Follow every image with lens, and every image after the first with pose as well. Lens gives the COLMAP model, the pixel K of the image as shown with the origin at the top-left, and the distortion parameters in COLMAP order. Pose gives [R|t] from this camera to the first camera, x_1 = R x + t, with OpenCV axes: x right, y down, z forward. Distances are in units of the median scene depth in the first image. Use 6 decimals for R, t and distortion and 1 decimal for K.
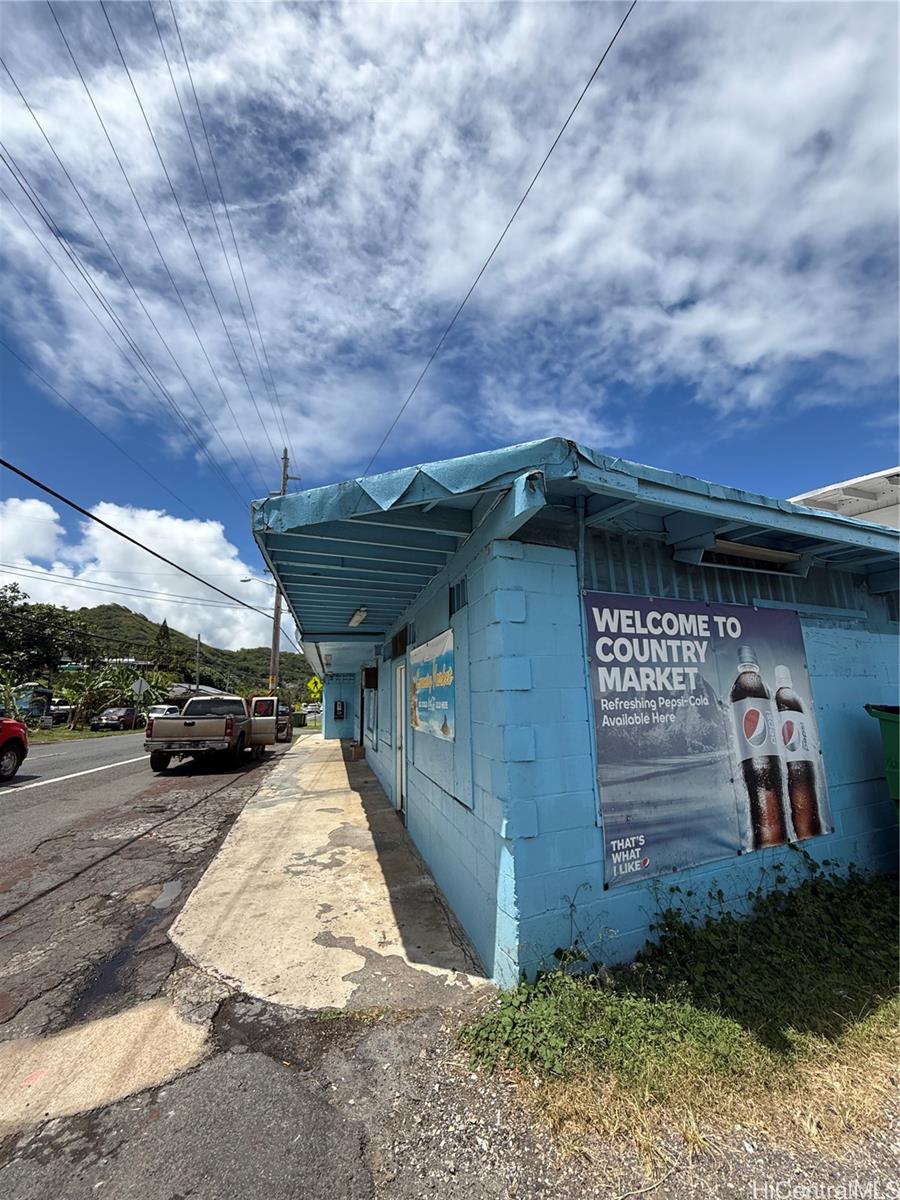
lens RADIAL K [[480.6, 0, 453.7], [0, 480.6, 597.4], [0, 0, 1]] dist [-0.001933, -0.000686]
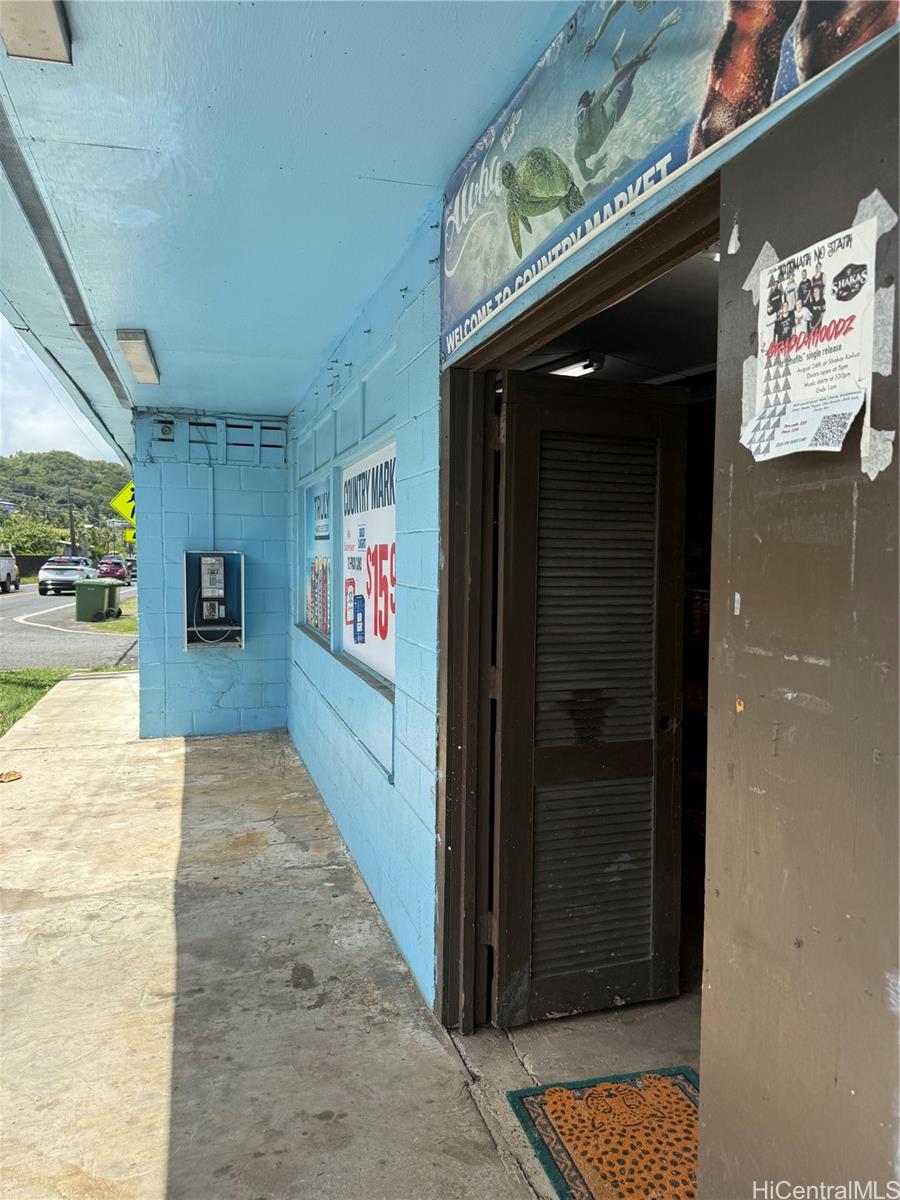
lens RADIAL K [[852.9, 0, 449.3], [0, 852.9, 602.9], [0, 0, 1]] dist [0.137734, -0.178894]
pose [[0.998228, 0.027512, 0.052771, -0.707931], [-0.040557, 0.963420, 0.264911, 0.617602], [-0.043552, -0.266582, 0.962828, 2.891389]]
